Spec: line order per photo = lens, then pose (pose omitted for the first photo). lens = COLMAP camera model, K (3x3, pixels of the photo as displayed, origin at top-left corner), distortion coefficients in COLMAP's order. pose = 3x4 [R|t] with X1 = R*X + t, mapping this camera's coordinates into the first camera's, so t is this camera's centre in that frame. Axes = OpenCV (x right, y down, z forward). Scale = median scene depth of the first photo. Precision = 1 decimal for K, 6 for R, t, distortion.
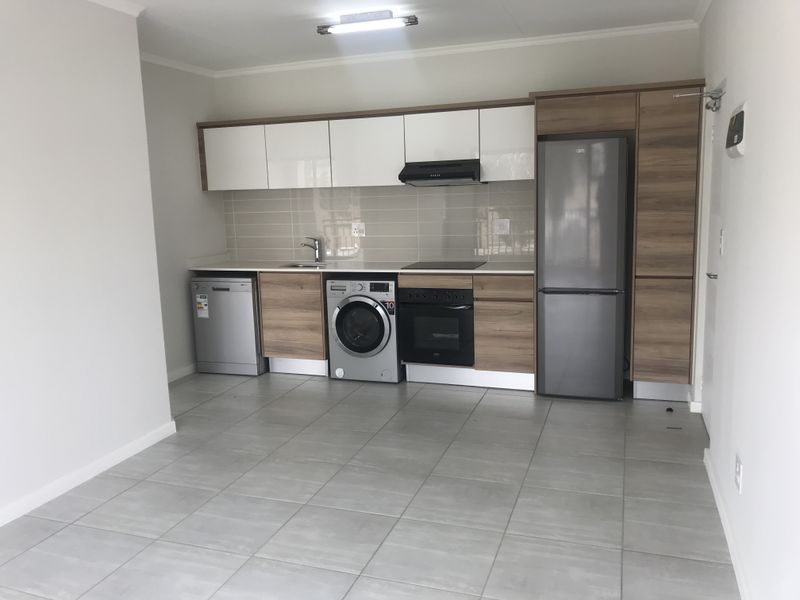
lens RADIAL K [[665.1, 0, 393.0], [0, 665.1, 299.4], [0, 0, 1]] dist [0.017583, -0.012304]
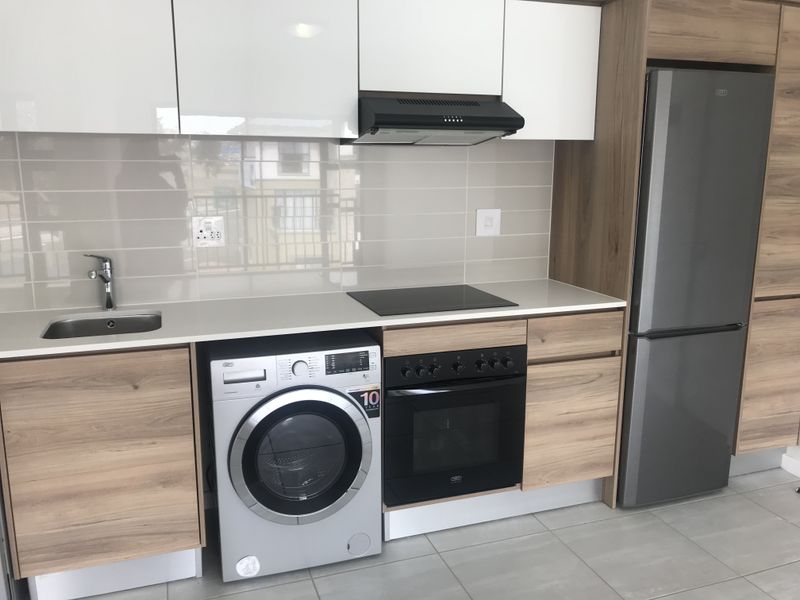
lens RADIAL K [[665.1, 0, 393.0], [0, 665.1, 299.4], [0, 0, 1]] dist [0.017583, -0.012304]
pose [[0.778403, -0.089118, 0.621407, -0.274574], [0.074911, 0.995986, 0.049000, -0.081343], [-0.623279, 0.008408, 0.781954, 0.630669]]
